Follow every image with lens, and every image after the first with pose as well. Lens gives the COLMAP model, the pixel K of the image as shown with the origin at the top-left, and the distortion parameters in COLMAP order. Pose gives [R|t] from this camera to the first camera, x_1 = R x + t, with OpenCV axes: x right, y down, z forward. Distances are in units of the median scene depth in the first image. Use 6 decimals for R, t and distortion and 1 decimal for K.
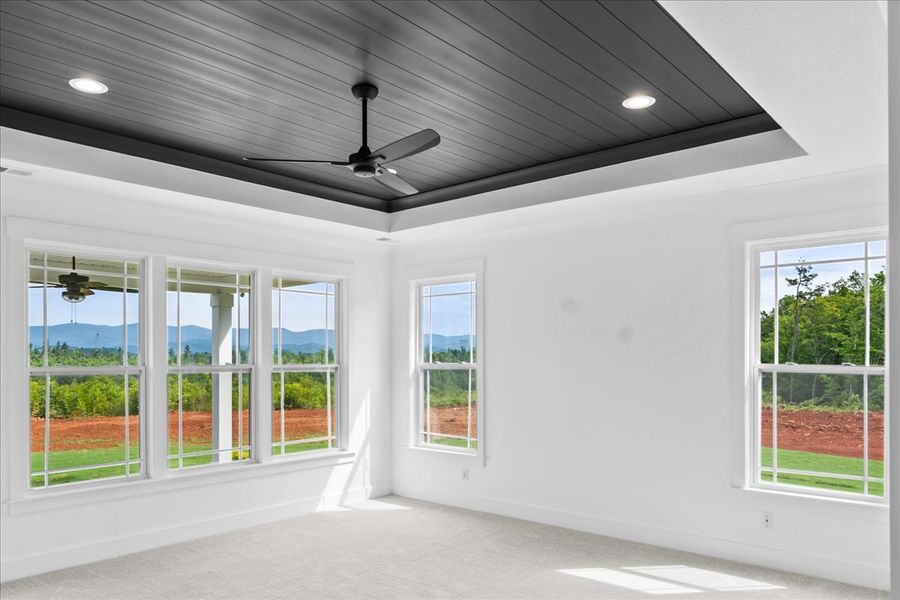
lens RADIAL K [[645.5, 0, 448.6], [0, 645.5, 362.8], [0, 0, 1]] dist [0.000606, -0.000981]
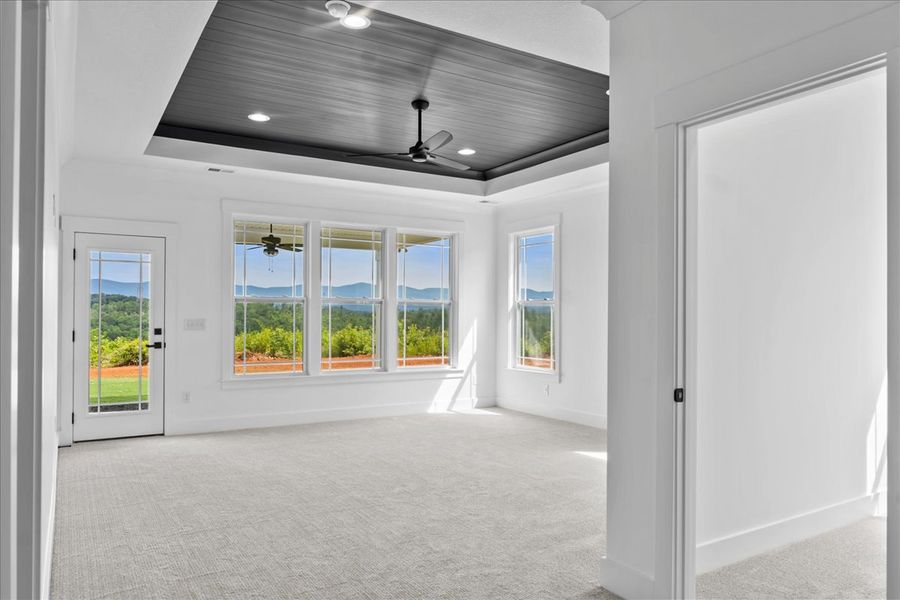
lens RADIAL K [[628.5, 0, 449.6], [0, 628.5, 315.5], [0, 0, 1]] dist [0.000546, 0.001468]
pose [[0.954810, 0.006750, -0.297141, 0.211236], [-0.009704, 0.999917, -0.008469, 0.045576], [0.297060, 0.010970, 0.954796, -0.207570]]
